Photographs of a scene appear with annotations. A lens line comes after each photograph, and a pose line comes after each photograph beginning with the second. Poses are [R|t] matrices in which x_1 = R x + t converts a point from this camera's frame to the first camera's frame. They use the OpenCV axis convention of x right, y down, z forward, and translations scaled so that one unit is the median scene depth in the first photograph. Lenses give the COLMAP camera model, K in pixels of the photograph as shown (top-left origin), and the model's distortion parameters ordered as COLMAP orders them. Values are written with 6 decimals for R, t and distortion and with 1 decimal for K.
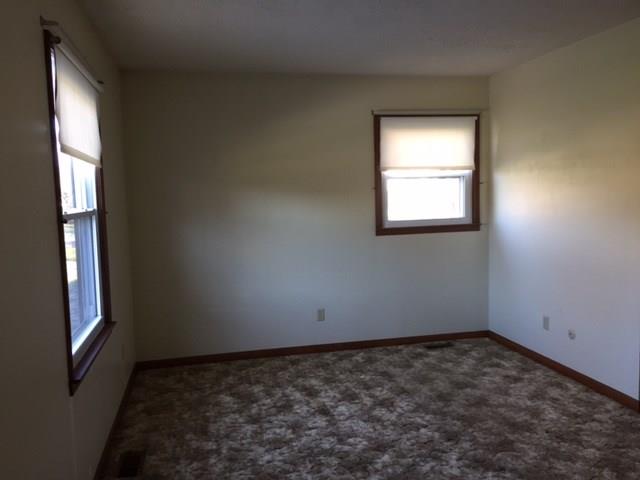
lens RADIAL K [[541.9, 0, 320.0], [0, 541.9, 240.0], [0, 0, 1]] dist [-0.006336, -0.011894]
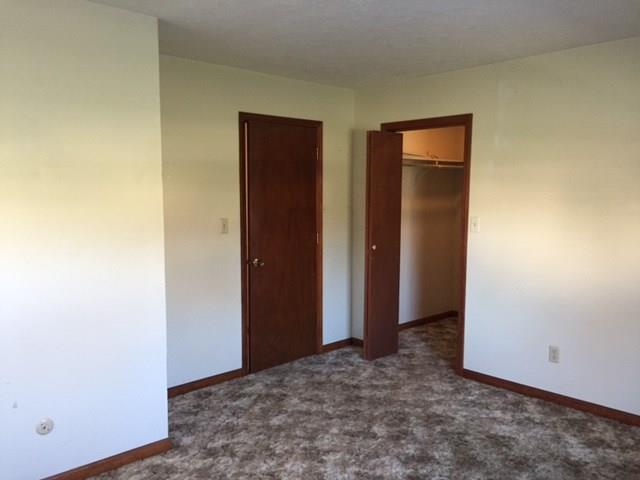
lens RADIAL K [[541.9, 0, 320.0], [0, 541.9, 240.0], [0, 0, 1]] dist [-0.006336, -0.011894]
pose [[-0.518044, -0.060193, 0.853234, -0.341351], [0.083838, 0.989144, 0.120684, -0.137306], [-0.851236, 0.134053, -0.507373, 1.294467]]
